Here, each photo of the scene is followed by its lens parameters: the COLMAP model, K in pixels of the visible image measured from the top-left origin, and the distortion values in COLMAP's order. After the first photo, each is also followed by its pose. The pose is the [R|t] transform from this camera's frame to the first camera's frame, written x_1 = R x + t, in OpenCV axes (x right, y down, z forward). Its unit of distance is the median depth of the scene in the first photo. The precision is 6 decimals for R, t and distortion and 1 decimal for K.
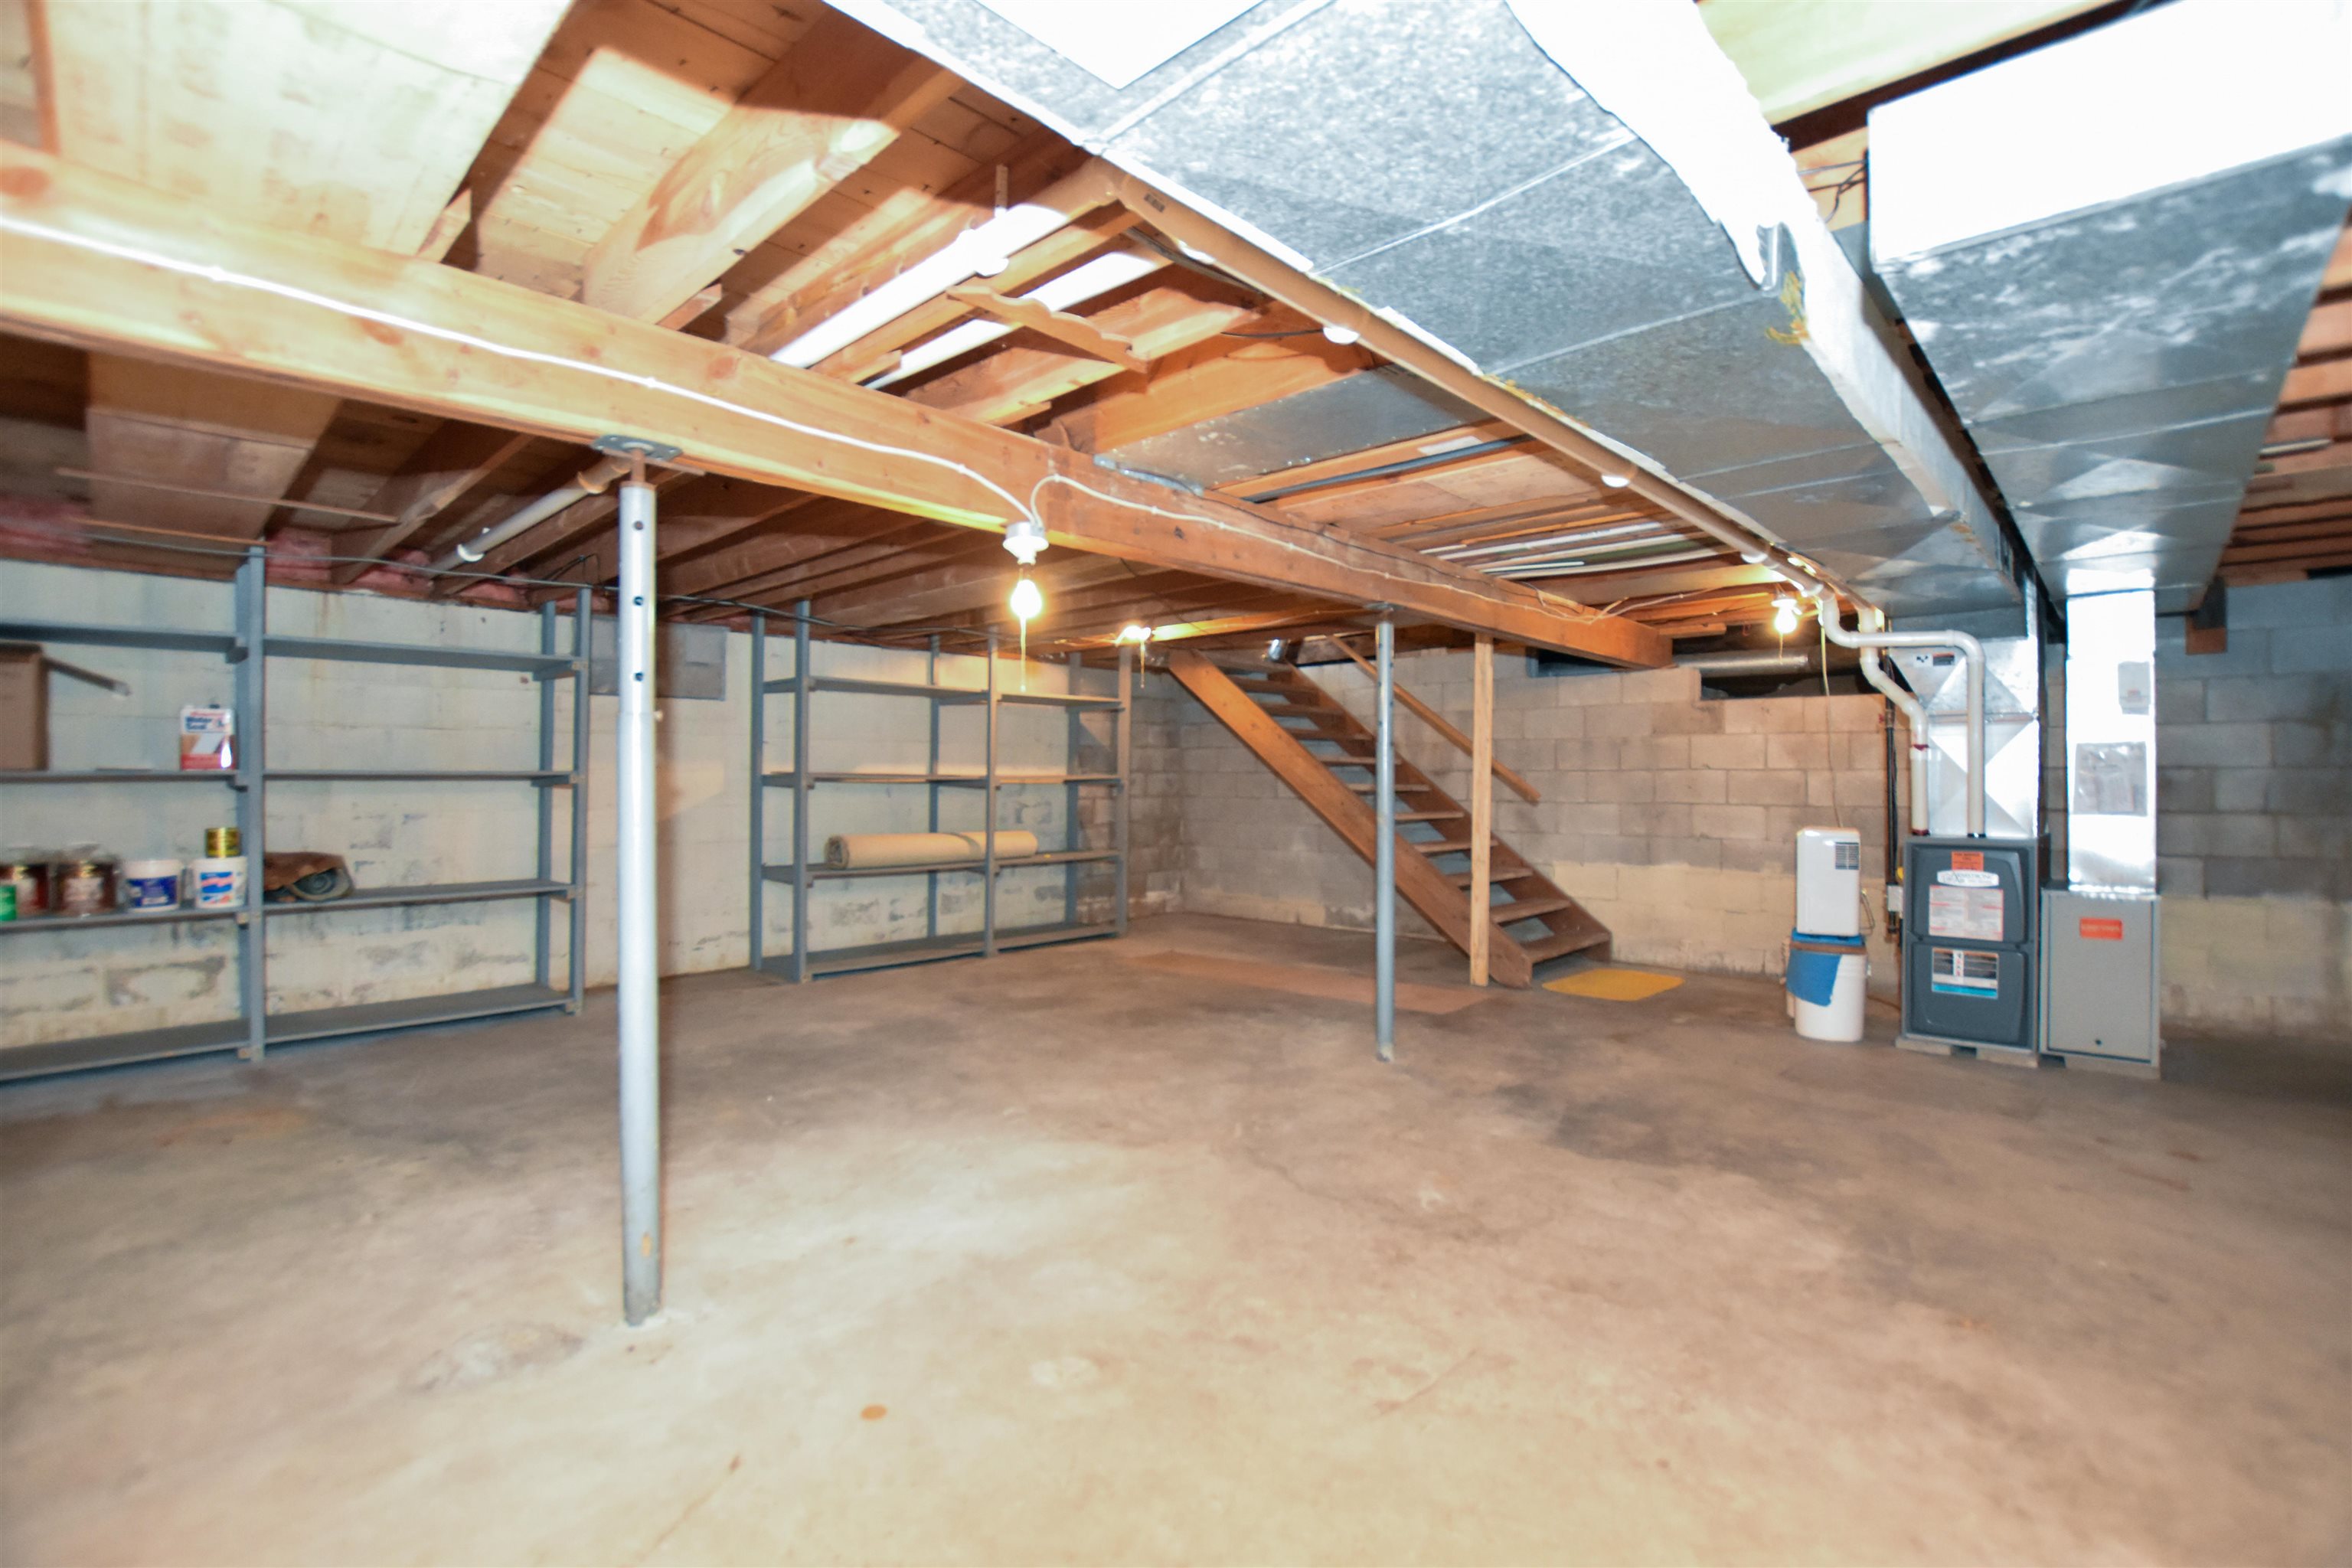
lens RADIAL K [[1061.8, 0, 1176.0], [0, 1061.8, 784.0], [0, 0, 1]] dist [-0.021097, 0.000549]
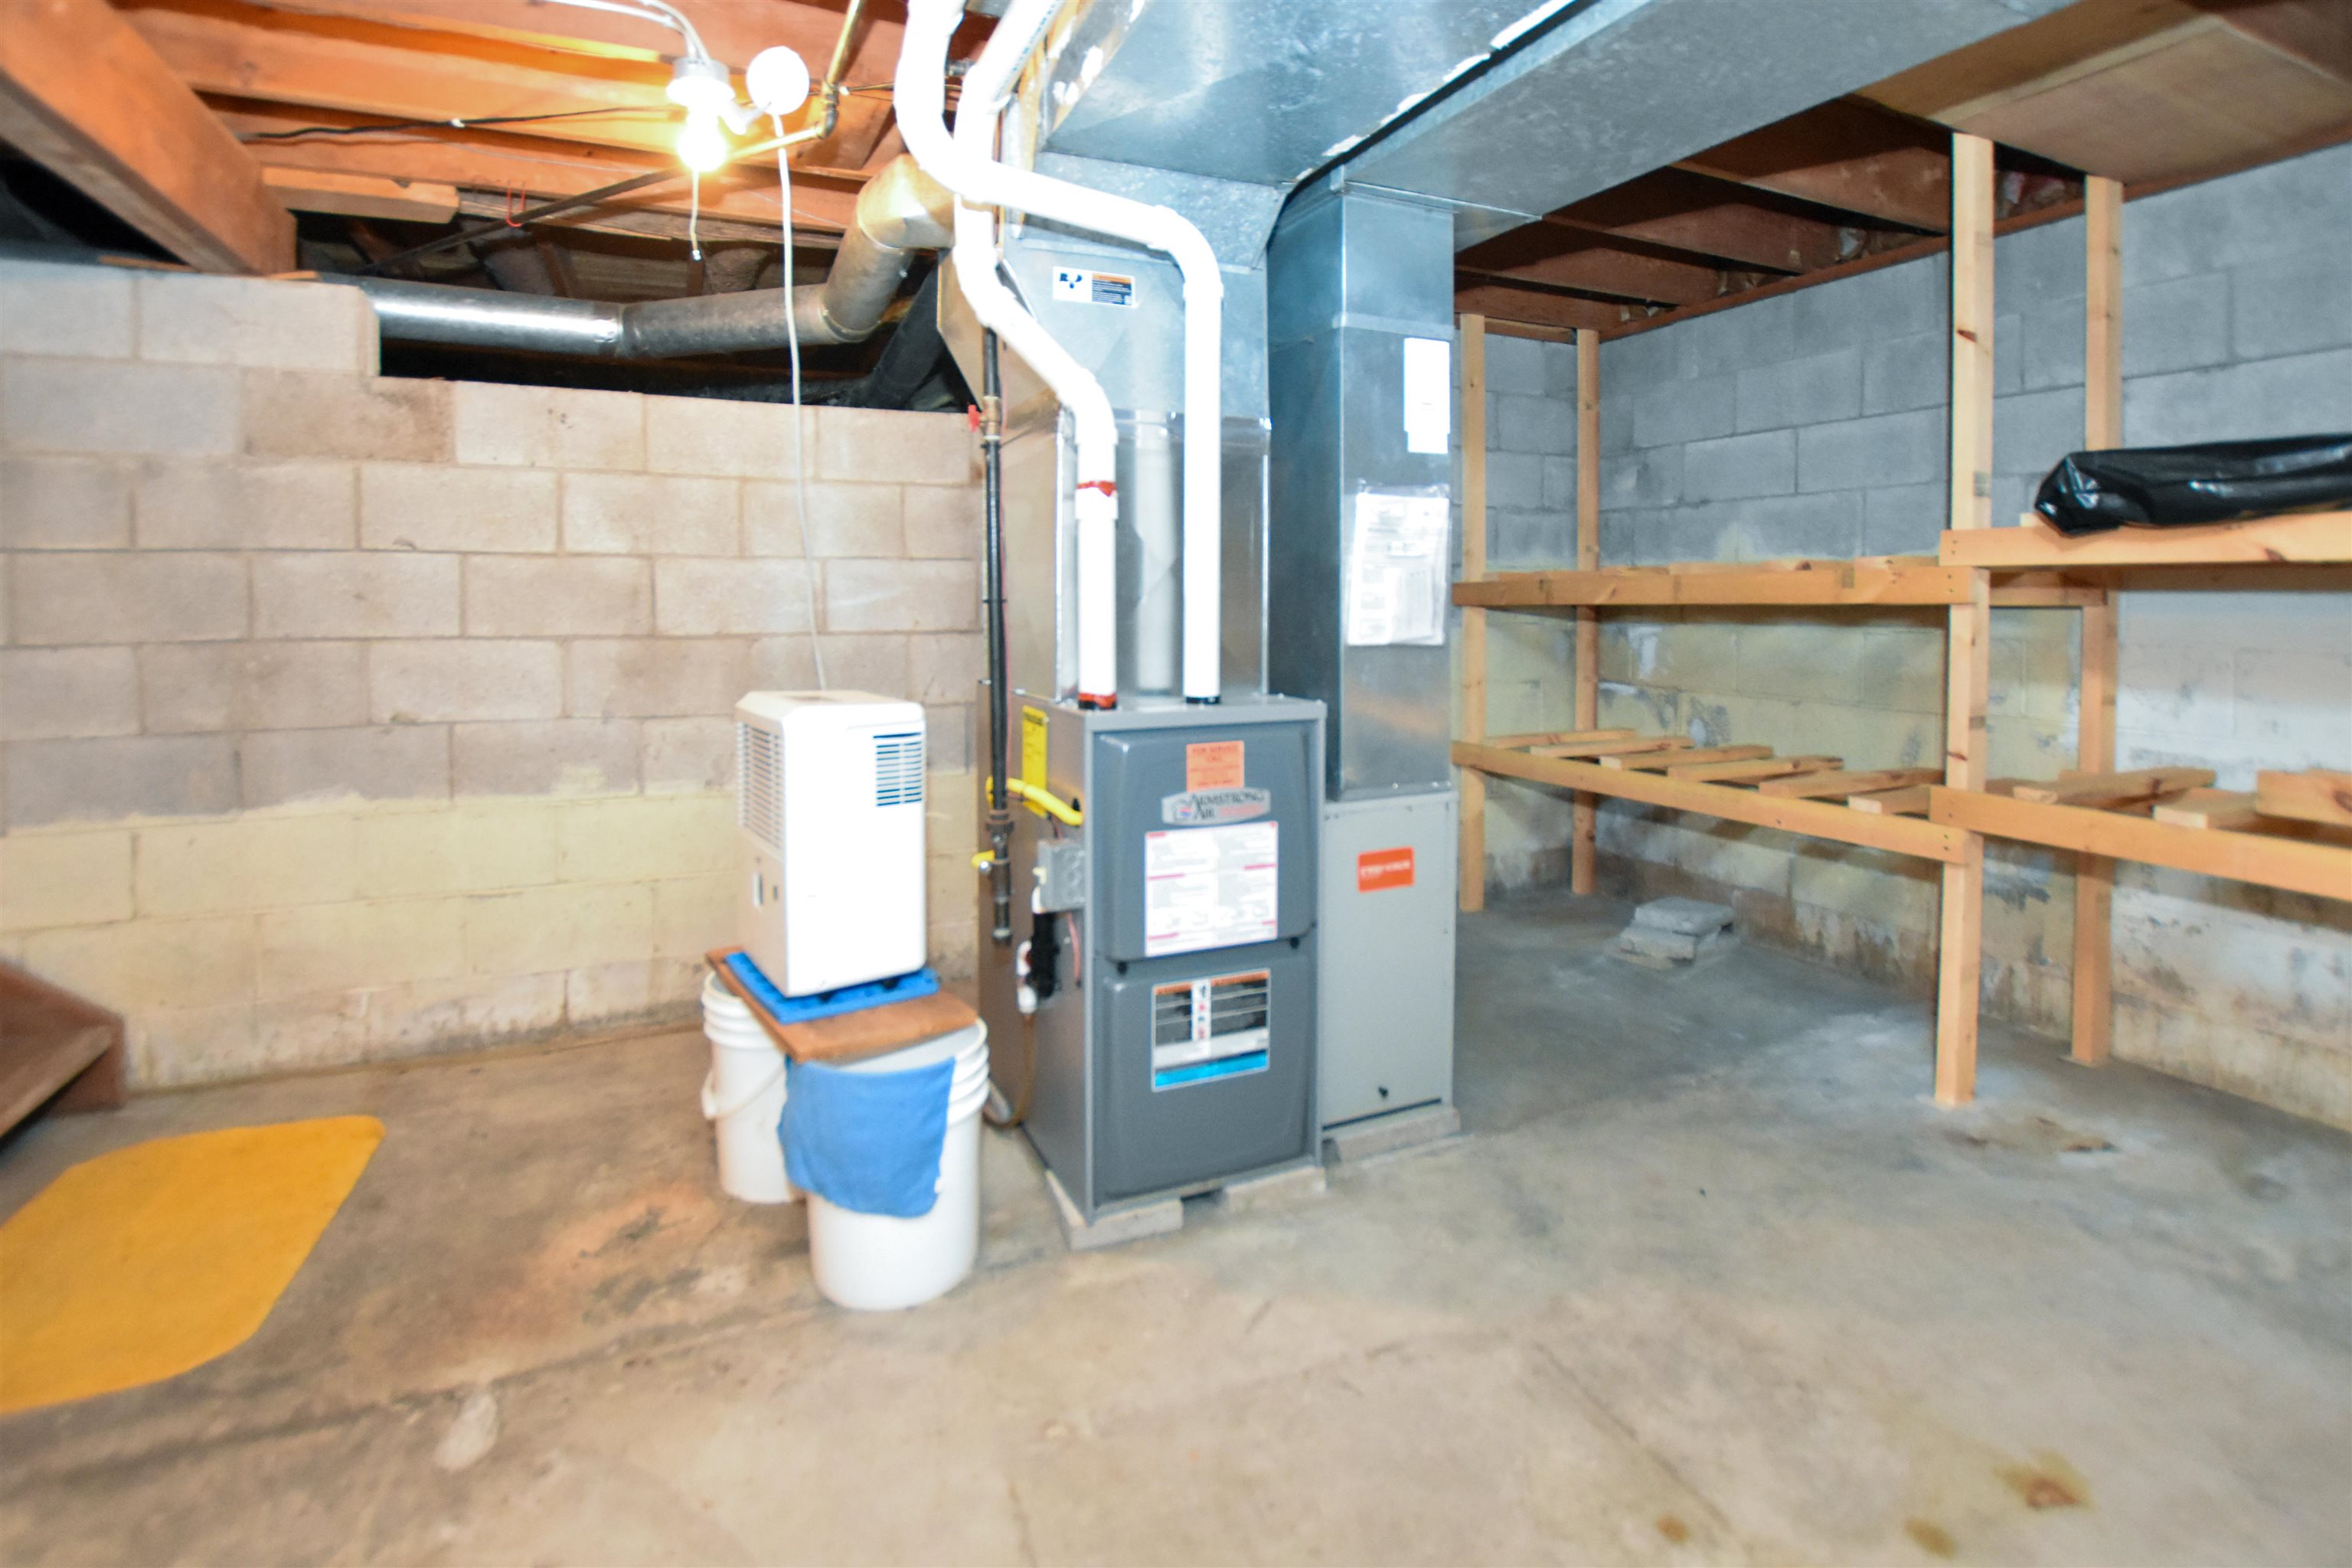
lens RADIAL K [[1103.1, 0, 1170.0], [0, 1103.1, 621.4], [0, 0, 1]] dist [-0.022678, 0.000046]
pose [[0.381677, -0.023478, 0.923997, 0.240615], [0.003843, 0.999709, 0.023814, 0.003978], [-0.924288, -0.005538, 0.381656, 0.598797]]
